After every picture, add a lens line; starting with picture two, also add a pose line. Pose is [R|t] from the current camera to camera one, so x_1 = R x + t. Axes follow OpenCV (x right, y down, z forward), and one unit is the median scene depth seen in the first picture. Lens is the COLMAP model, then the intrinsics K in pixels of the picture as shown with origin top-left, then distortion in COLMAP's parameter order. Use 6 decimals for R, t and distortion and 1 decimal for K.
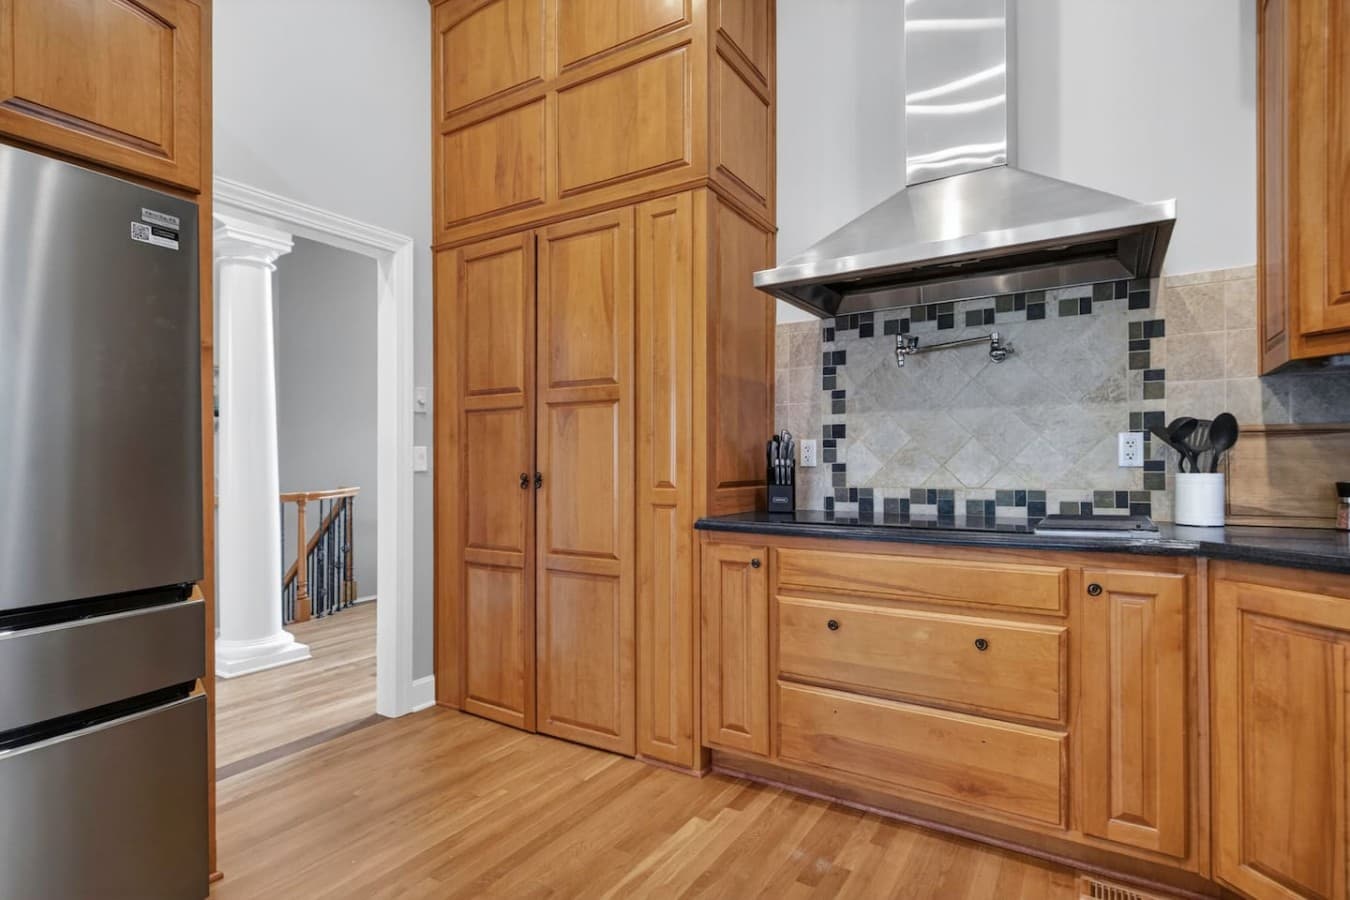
lens RADIAL K [[682.9, 0, 673.0], [0, 682.9, 456.5], [0, 0, 1]] dist [0.007191, 0.001040]
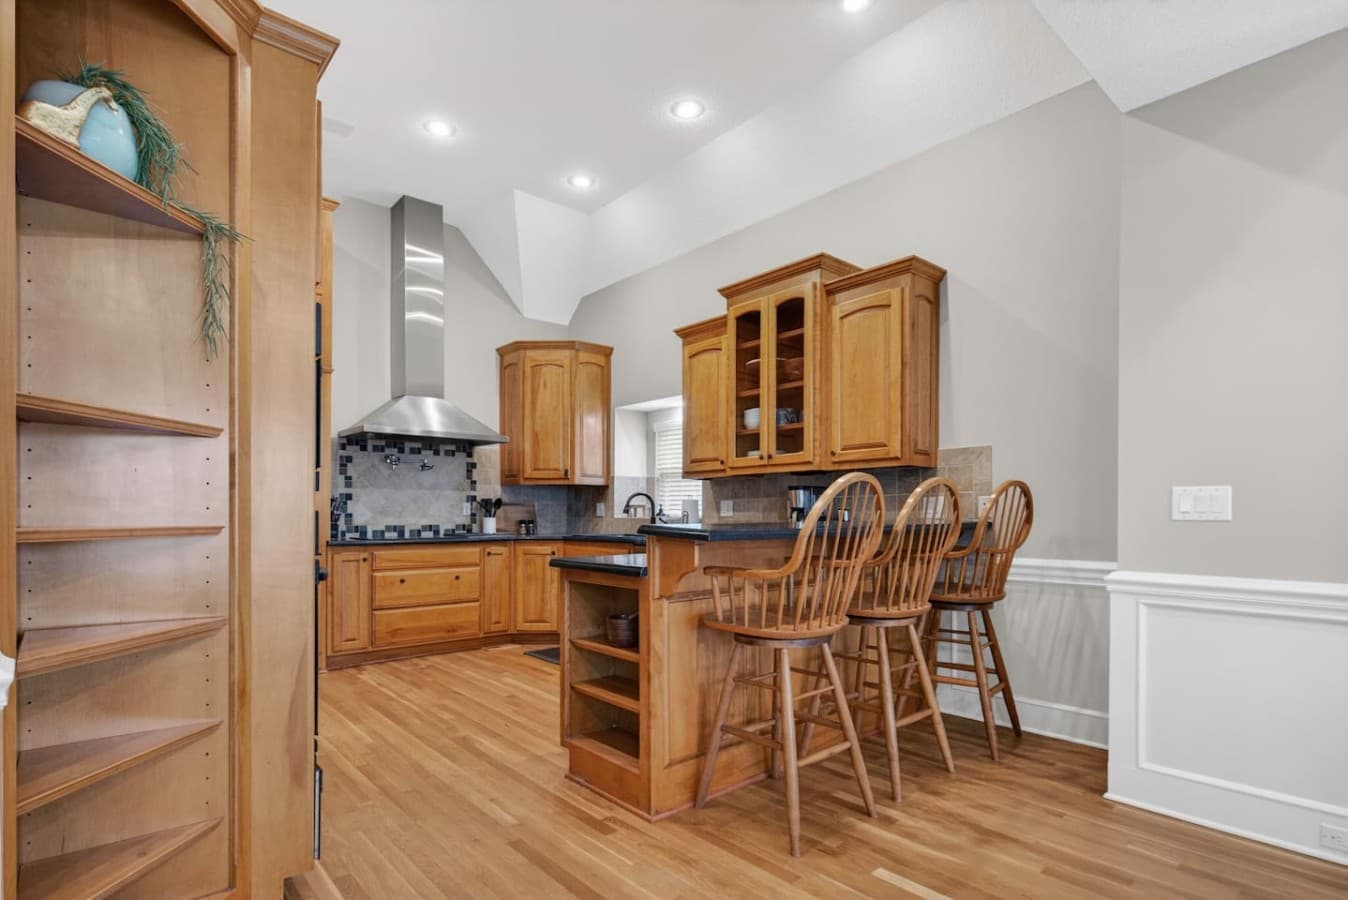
lens RADIAL K [[681.9, 0, 673.7], [0, 681.9, 515.4], [0, 0, 1]] dist [0.007191, 0.001040]
pose [[0.276632, 0.003504, 0.960970, -1.670544], [-0.014002, 0.999902, 0.000385, 0.002830], [-0.960874, -0.013562, 0.276654, -0.528577]]
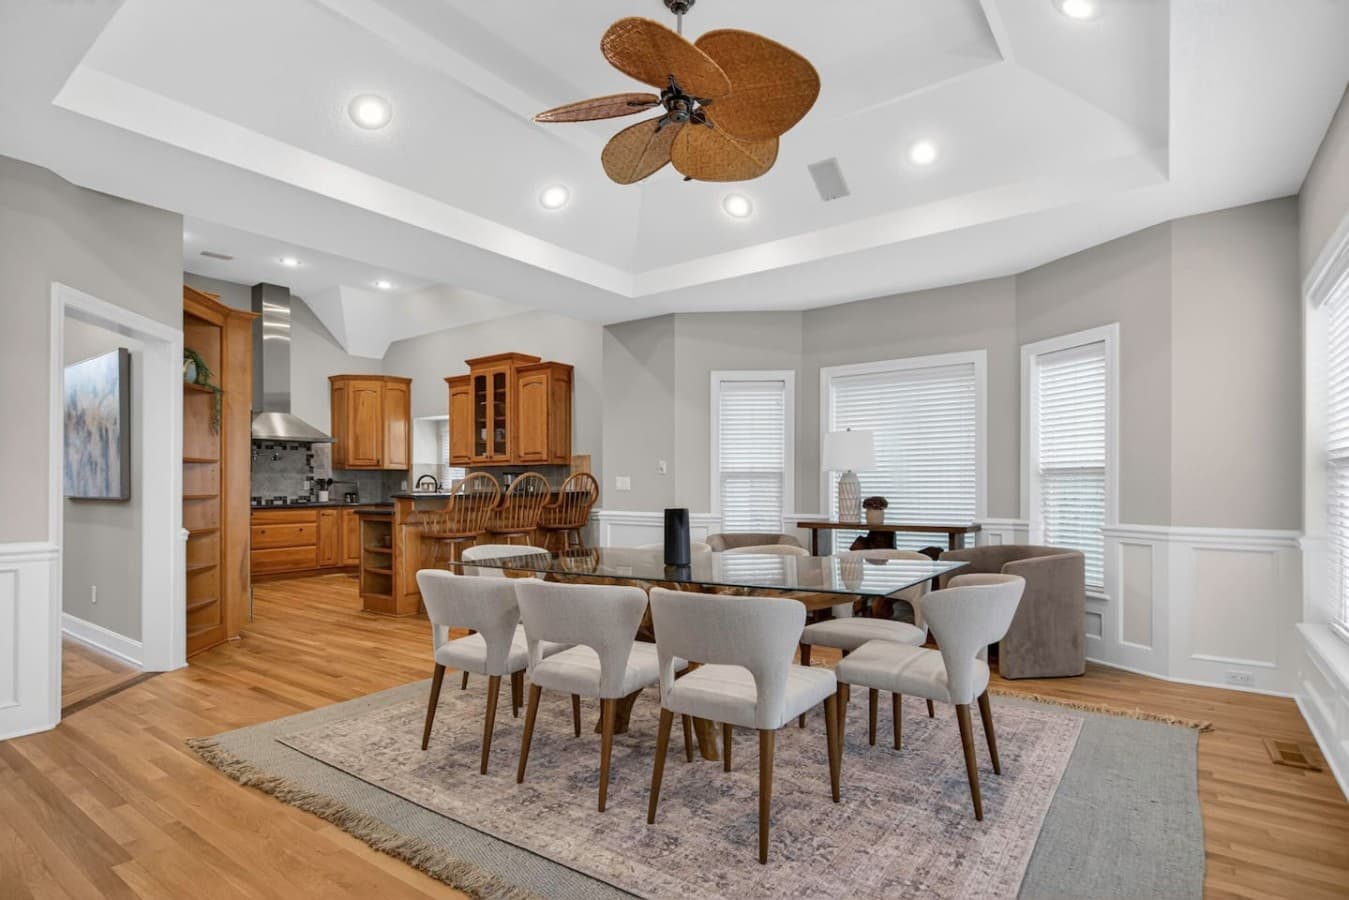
lens RADIAL K [[682.4, 0, 684.0], [0, 682.4, 481.3], [0, 0, 1]] dist [0.007191, 0.001040]
pose [[0.060841, 0.010551, 0.998092, -3.154493], [-0.007678, 0.999919, -0.010102, -0.010729], [-0.998118, -0.007049, 0.060918, -1.436935]]
